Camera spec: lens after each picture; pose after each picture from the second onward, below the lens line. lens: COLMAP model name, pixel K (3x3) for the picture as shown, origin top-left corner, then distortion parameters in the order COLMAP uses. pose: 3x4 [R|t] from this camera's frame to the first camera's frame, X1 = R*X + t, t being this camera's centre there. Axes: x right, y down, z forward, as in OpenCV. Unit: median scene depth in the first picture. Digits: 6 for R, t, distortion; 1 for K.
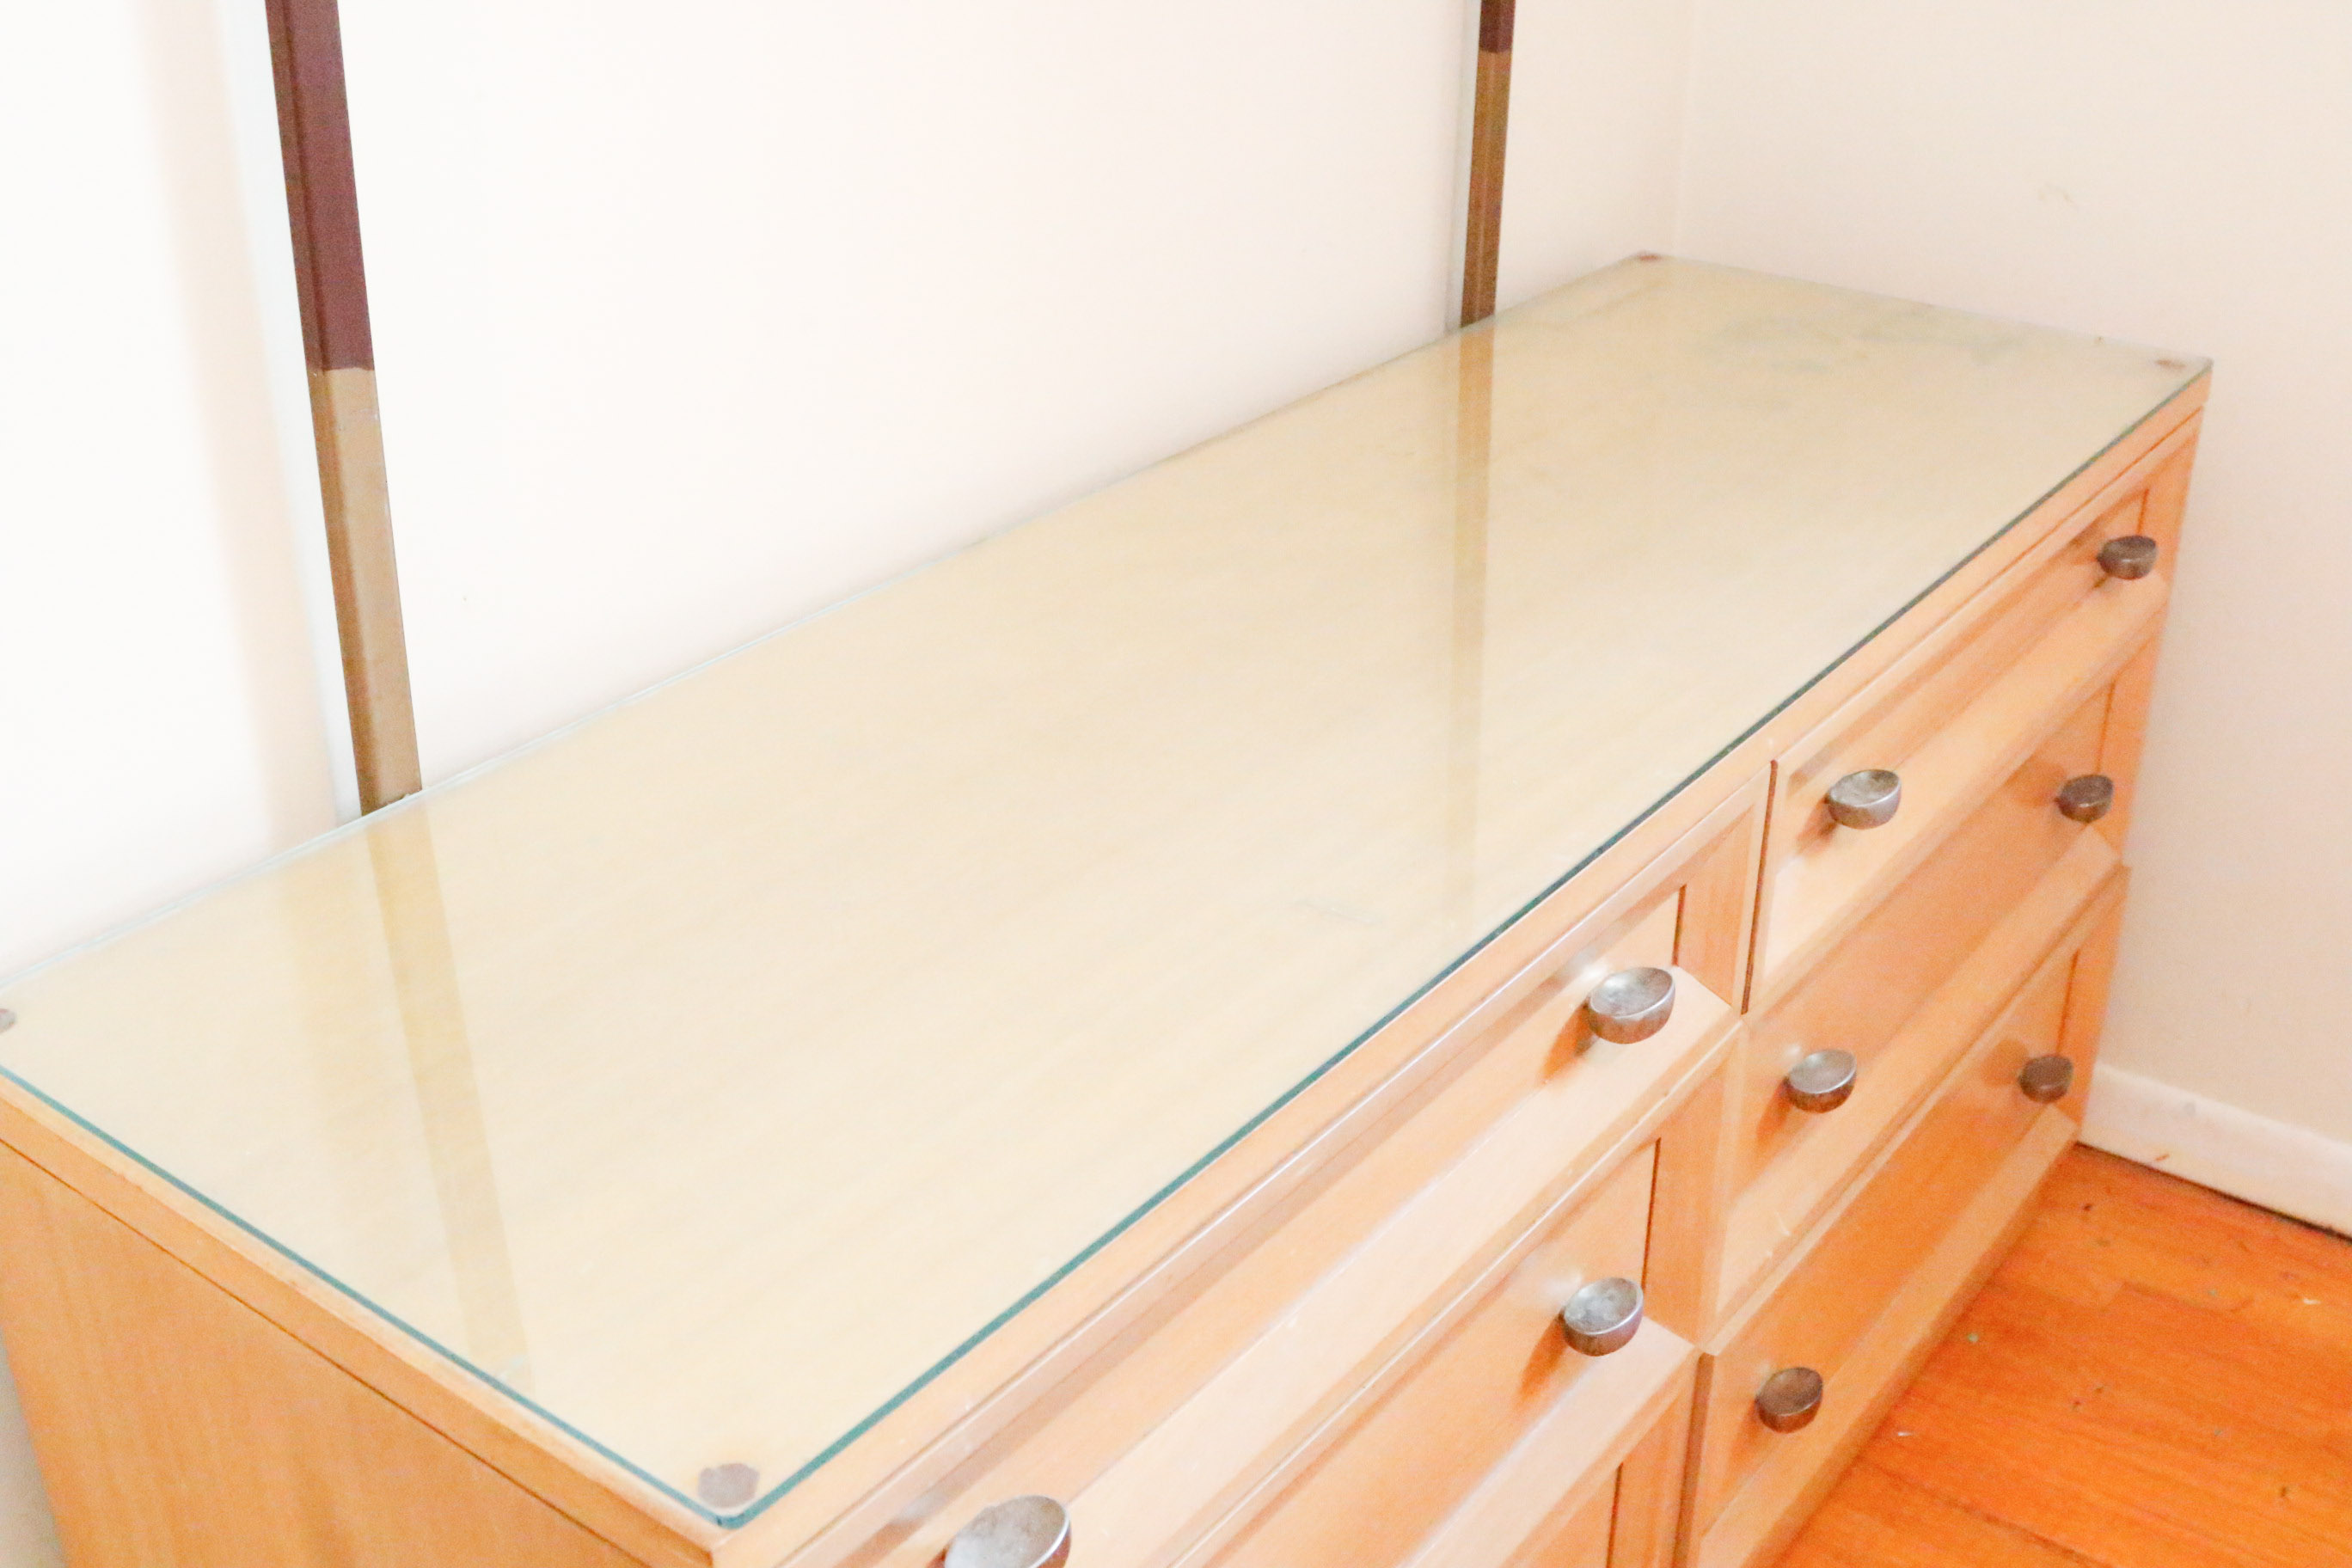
lens RADIAL K [[2518.3, 0, 1176.0], [0, 2518.3, 784.0], [0, 0, 1]] dist [-0.000273, 0.000515]
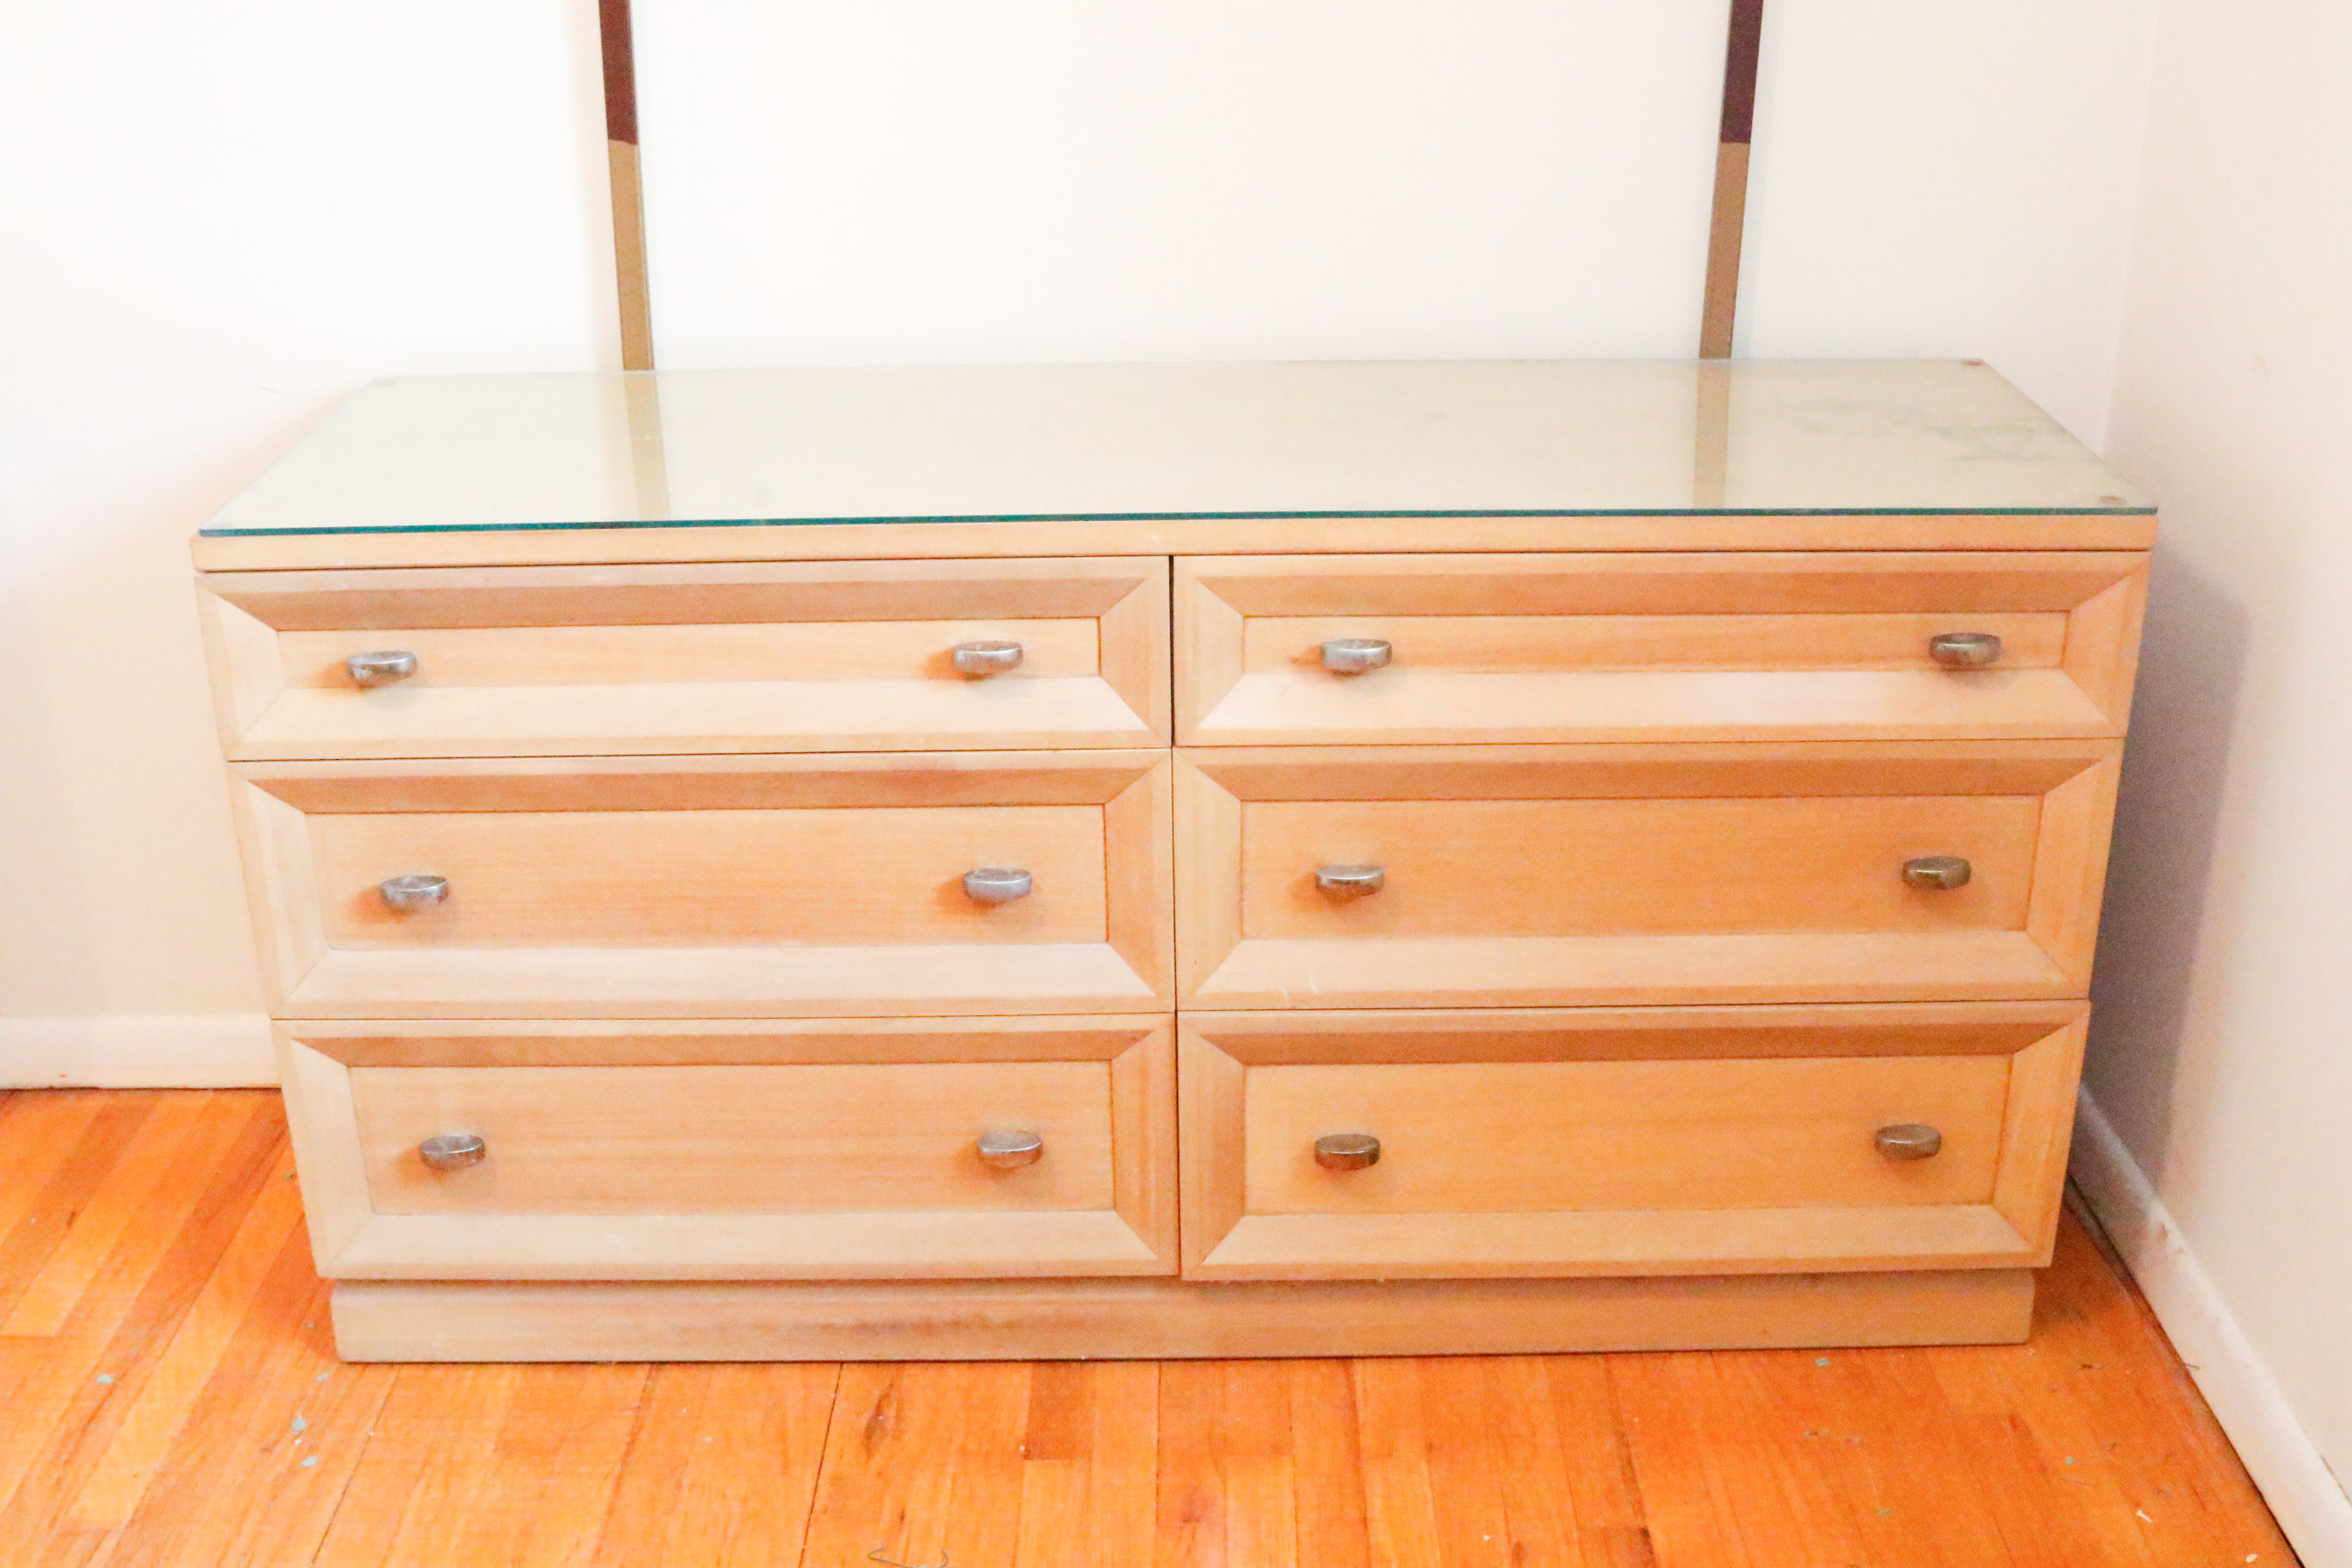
lens RADIAL K [[2527.2, 0, 1176.0], [0, 2527.2, 784.0], [0, 0, 1]] dist [-0.119930, 0.012376]
pose [[0.610645, 0.299867, -0.732934, 0.952270], [-0.348817, 0.932762, 0.091006, -0.013134], [0.710943, 0.200088, 0.674185, 0.041618]]
